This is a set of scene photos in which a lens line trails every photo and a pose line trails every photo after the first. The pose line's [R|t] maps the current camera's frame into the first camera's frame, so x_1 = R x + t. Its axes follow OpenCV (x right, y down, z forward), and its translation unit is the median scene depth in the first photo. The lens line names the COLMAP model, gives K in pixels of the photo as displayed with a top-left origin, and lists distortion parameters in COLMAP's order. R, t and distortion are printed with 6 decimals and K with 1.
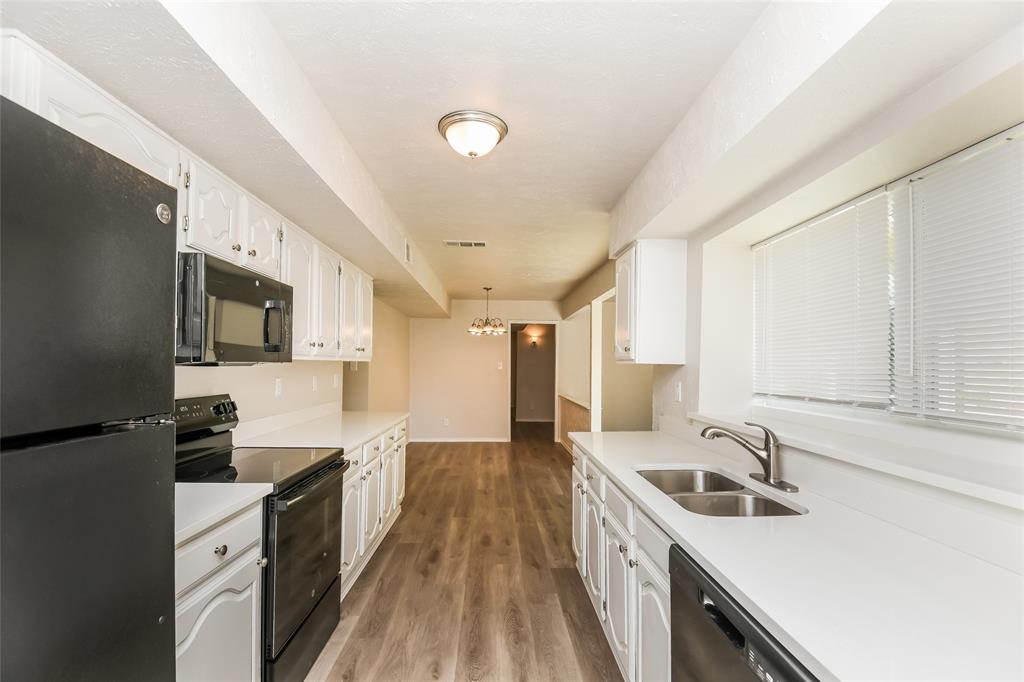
lens RADIAL K [[468.8, 0, 514.1], [0, 468.8, 348.9], [0, 0, 1]] dist [-0.004077, -0.001419]
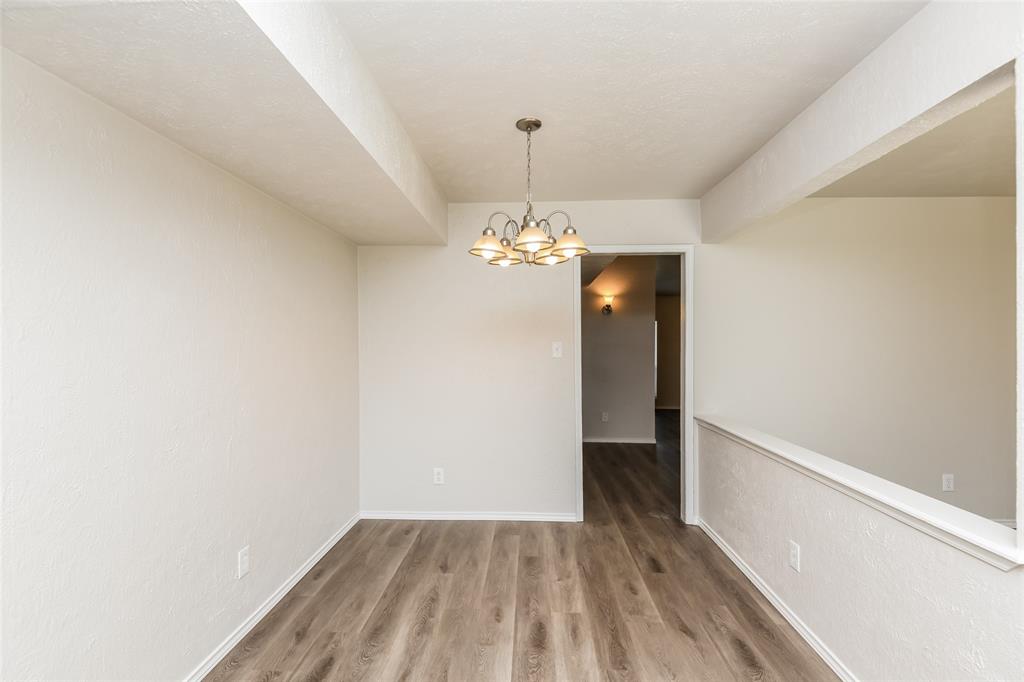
lens RADIAL K [[468.8, 0, 511.8], [0, 468.8, 340.3], [0, 0, 1]] dist [-0.004077, -0.001419]
pose [[0.996260, -0.009306, -0.085899, -0.035066], [0.011737, 0.999544, 0.027831, 0.014508], [0.085601, -0.028736, 0.995915, 0.558442]]
